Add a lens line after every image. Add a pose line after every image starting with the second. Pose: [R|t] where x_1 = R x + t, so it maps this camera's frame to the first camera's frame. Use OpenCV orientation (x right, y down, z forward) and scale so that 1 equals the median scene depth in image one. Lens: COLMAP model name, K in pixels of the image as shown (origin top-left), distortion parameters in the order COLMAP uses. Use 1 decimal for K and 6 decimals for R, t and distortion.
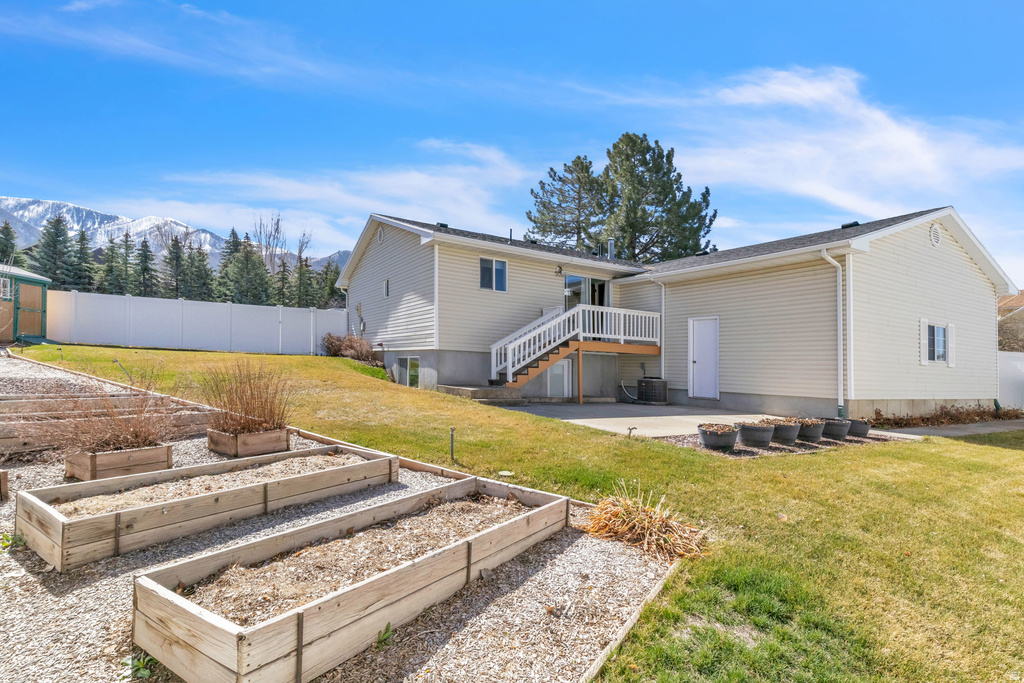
lens RADIAL K [[513.9, 0, 512.0], [0, 513.9, 341.5], [0, 0, 1]] dist [0.008133, 0.000168]
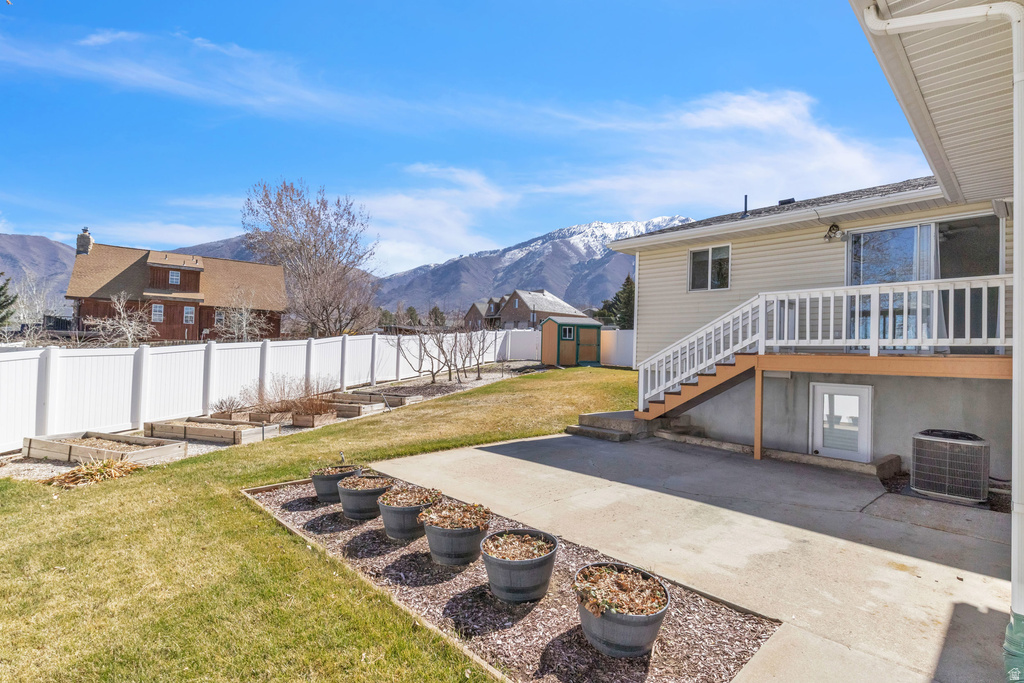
lens RADIAL K [[513.9, 0, 512.0], [0, 513.9, 341.5], [0, 0, 1]] dist [0.008133, 0.000168]
pose [[0.198104, -0.057569, -0.978489, 0.509803], [0.020831, 0.998296, -0.054516, 0.008301], [0.979960, -0.009583, 0.198966, 0.457982]]
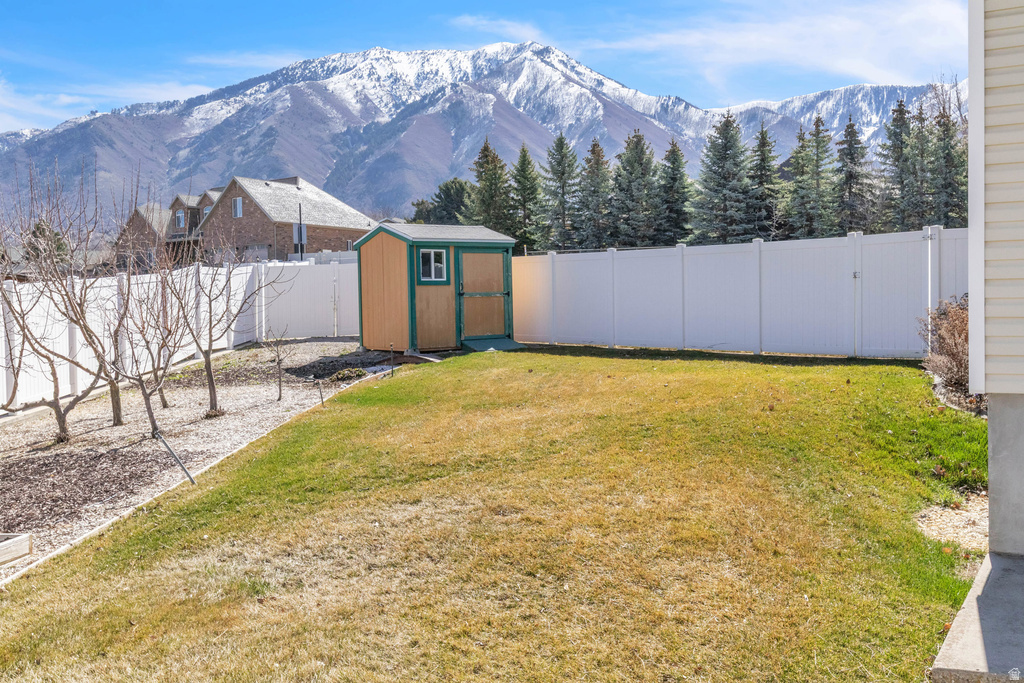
lens RADIAL K [[991.3, 0, 512.0], [0, 991.3, 341.5], [0, 0, 1]] dist [0.005798, -0.001619]
pose [[0.469405, -0.020674, -0.882741, 0.100382], [0.071078, 0.997366, 0.014438, -0.019509], [0.880118, -0.069521, 0.469638, 0.467854]]
